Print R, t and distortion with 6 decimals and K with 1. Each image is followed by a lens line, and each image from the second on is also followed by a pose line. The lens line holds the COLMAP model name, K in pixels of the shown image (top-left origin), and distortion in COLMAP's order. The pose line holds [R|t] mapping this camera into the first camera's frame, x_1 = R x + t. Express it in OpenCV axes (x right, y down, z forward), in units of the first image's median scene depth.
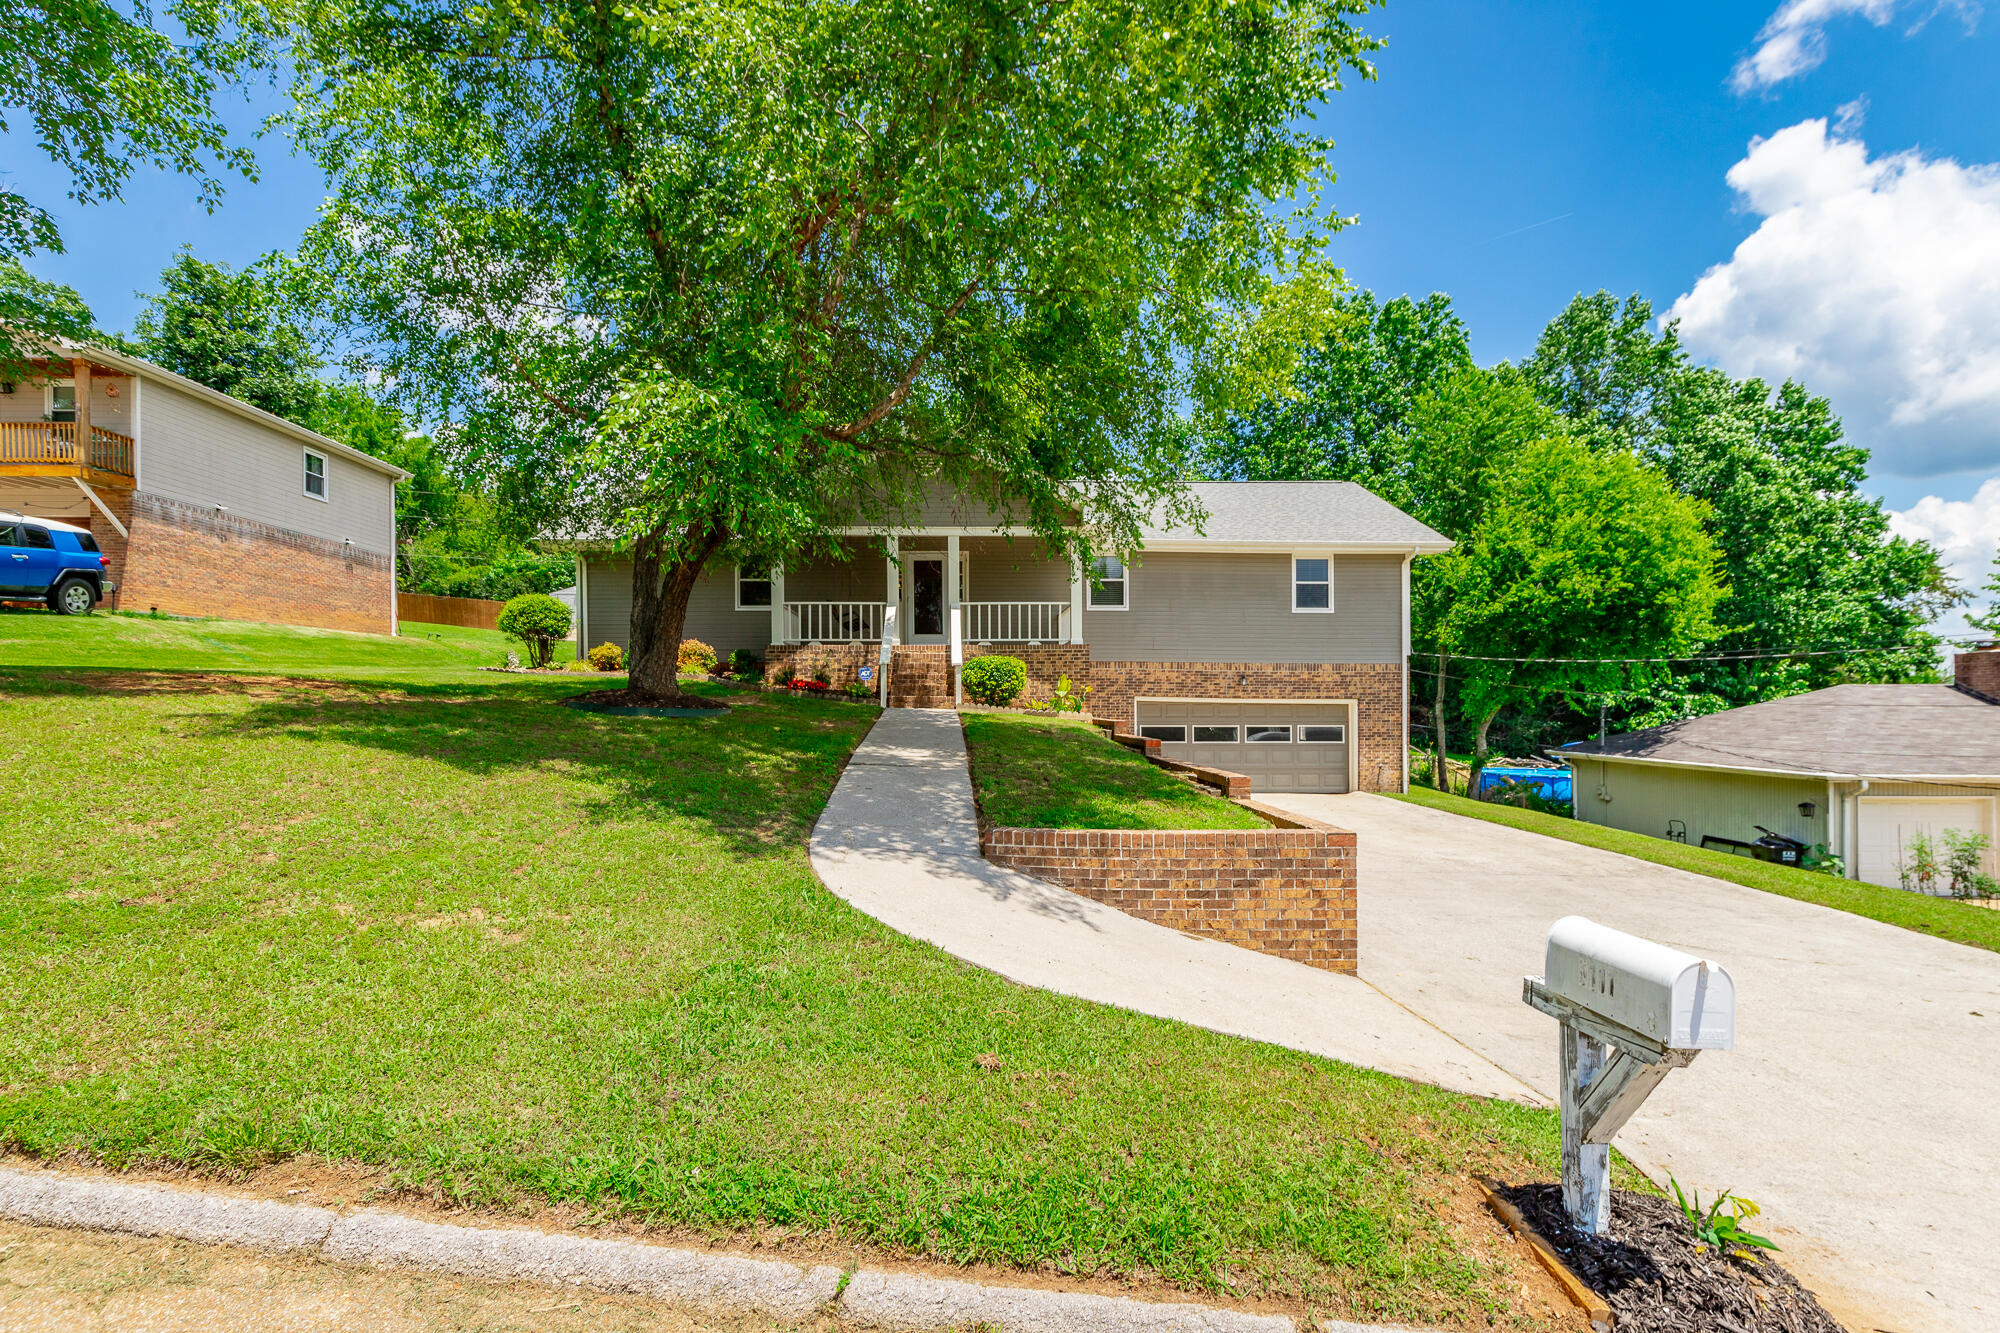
lens RADIAL K [[905.5, 0, 984.3], [0, 905.5, 677.7], [0, 0, 1]] dist [0.003252, -0.000065]
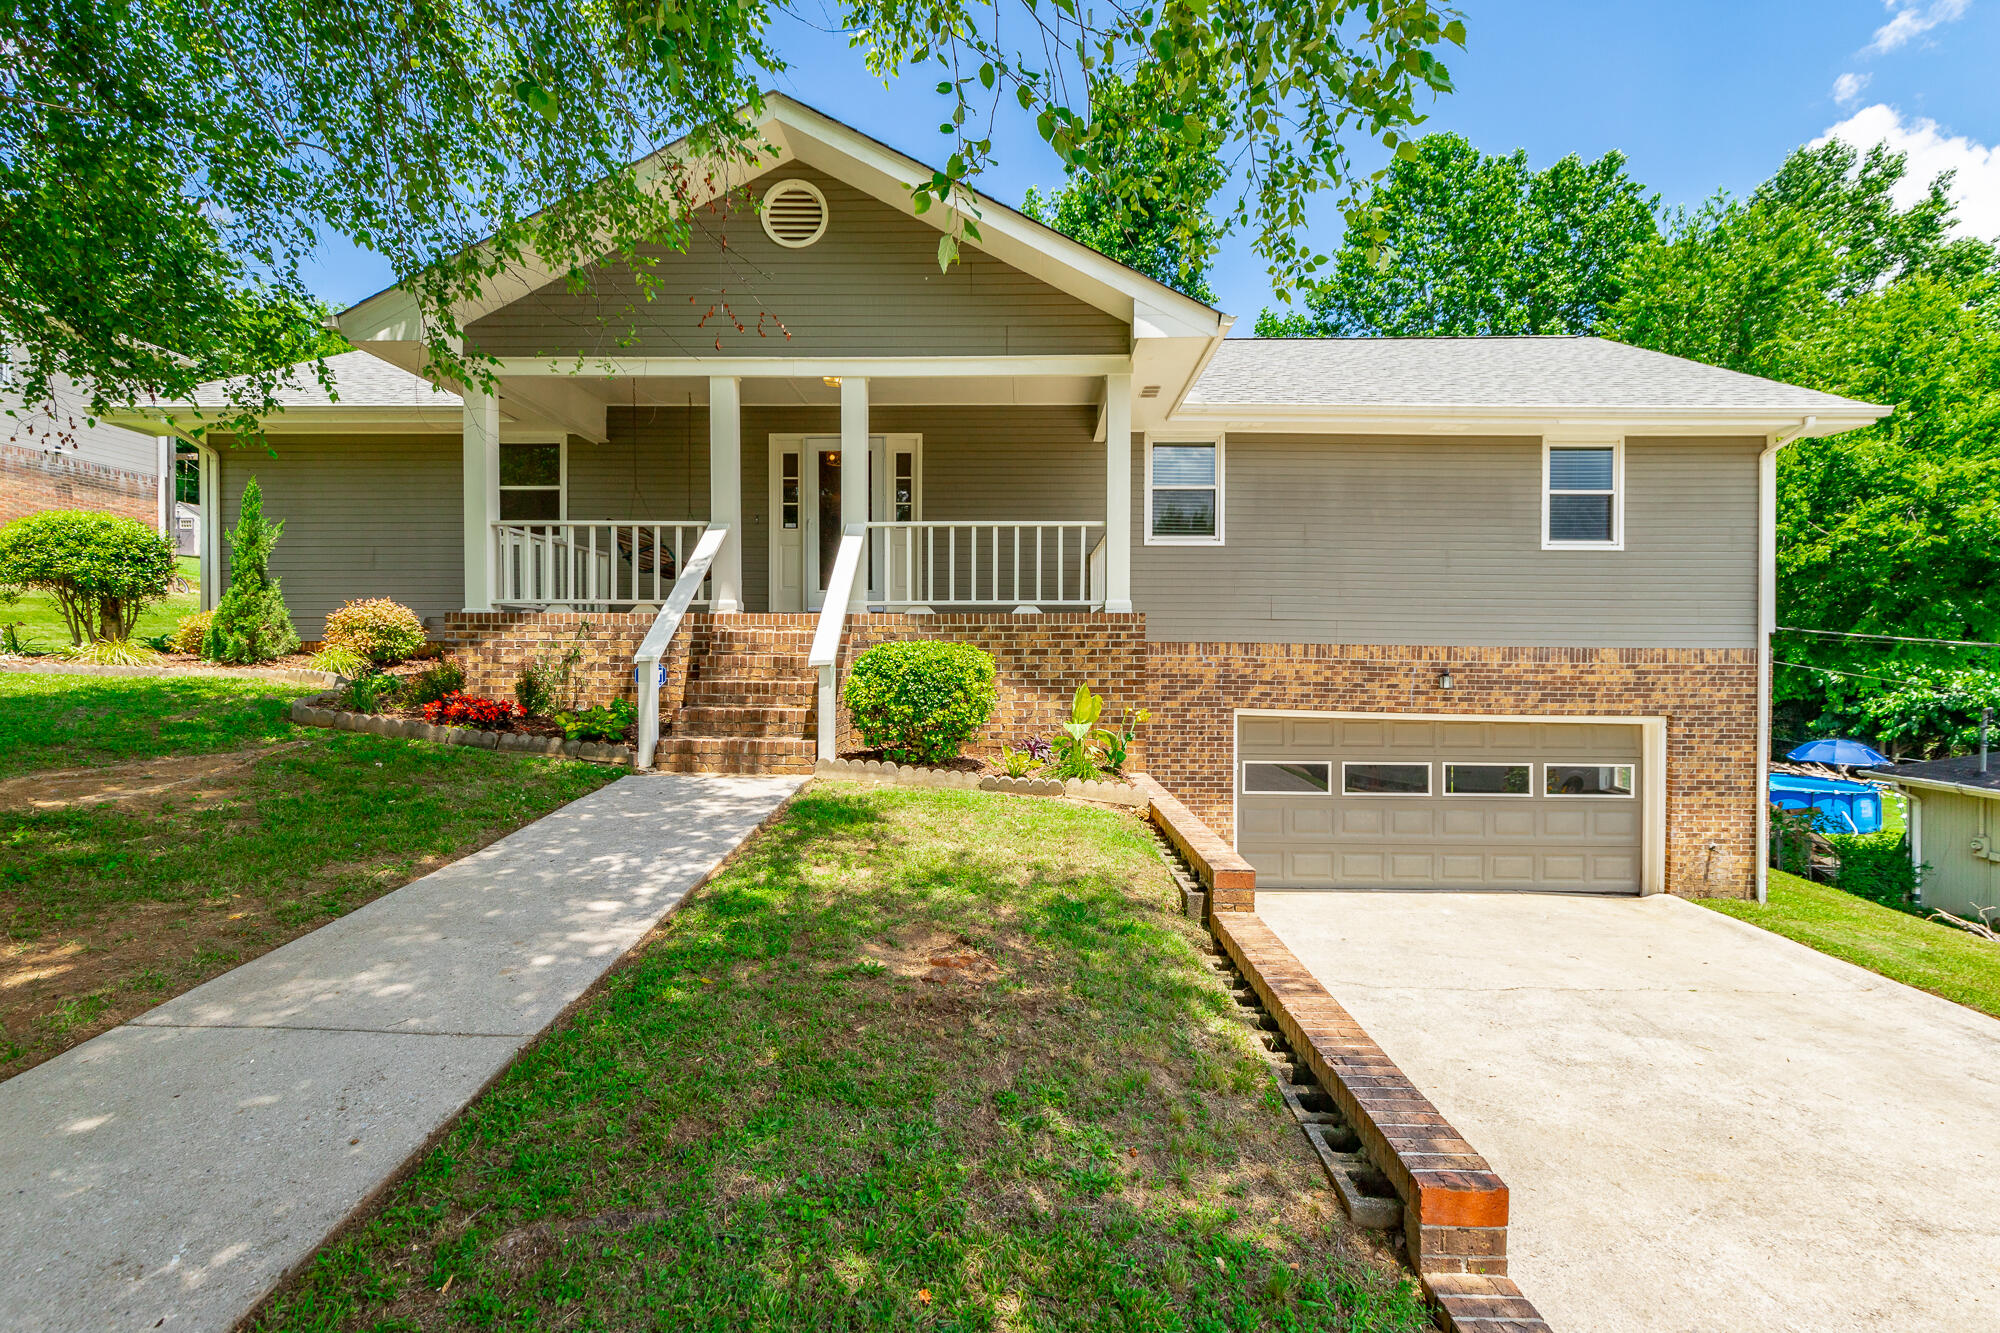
lens RADIAL K [[905.5, 0, 1008.2], [0, 905.5, 657.7], [0, 0, 1]] dist [0.003252, -0.000065]
pose [[0.998825, 0.005751, -0.048127, 0.059232], [-0.004461, 0.999629, 0.026863, -0.022553], [0.048264, -0.026616, 0.998480, 0.464725]]
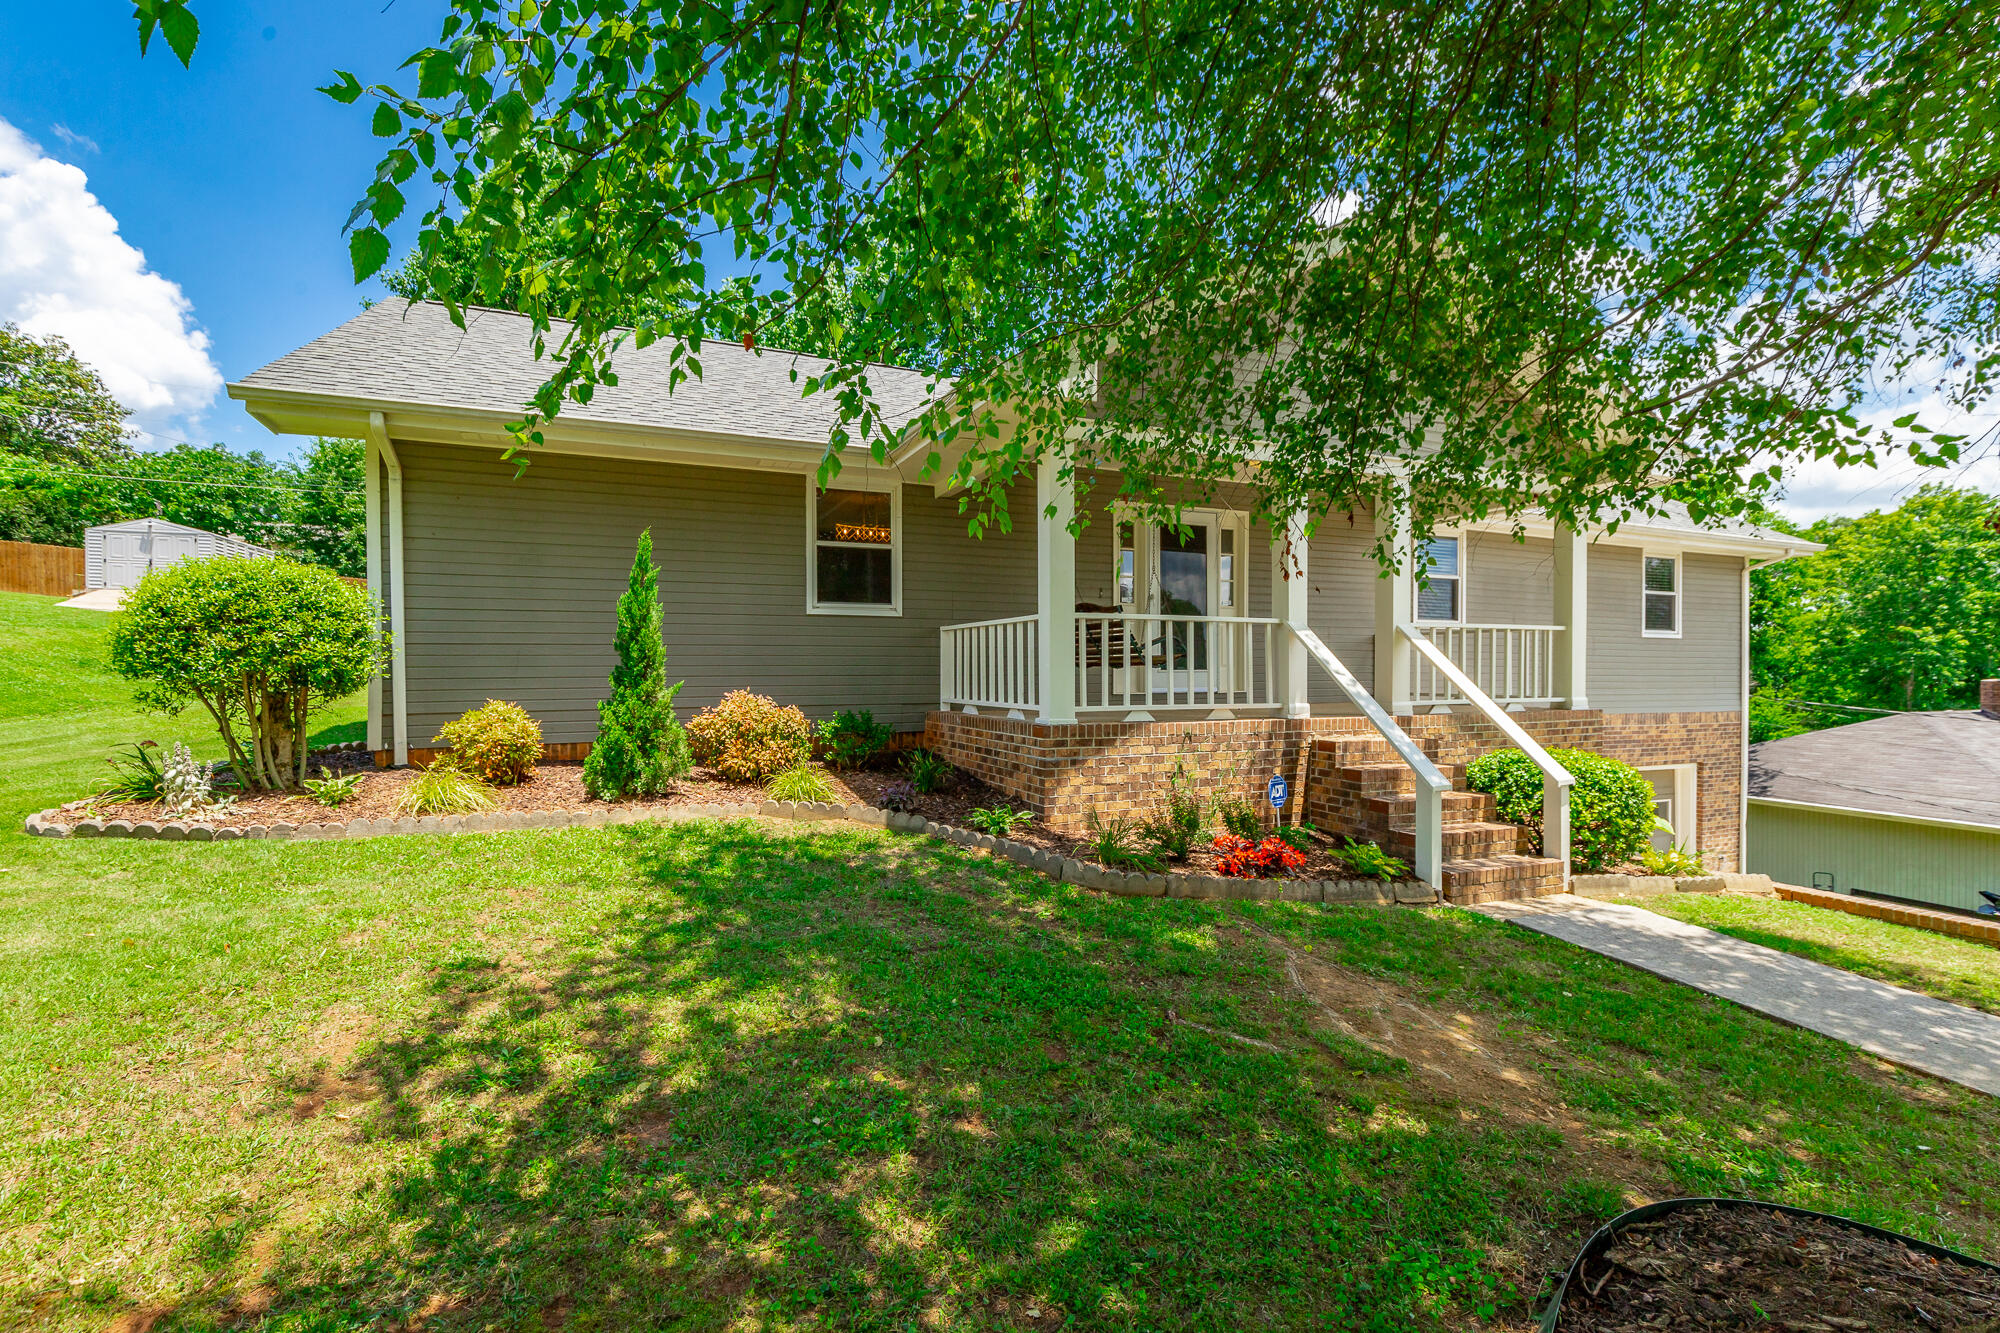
lens RADIAL K [[905.5, 0, 1003.9], [0, 905.5, 668.1], [0, 0, 1]] dist [0.003252, -0.000065]
pose [[0.929863, 0.003012, 0.367893, -0.337416], [-0.012191, 0.999670, 0.022630, -0.058309], [-0.367703, -0.025528, 0.929593, 0.555760]]
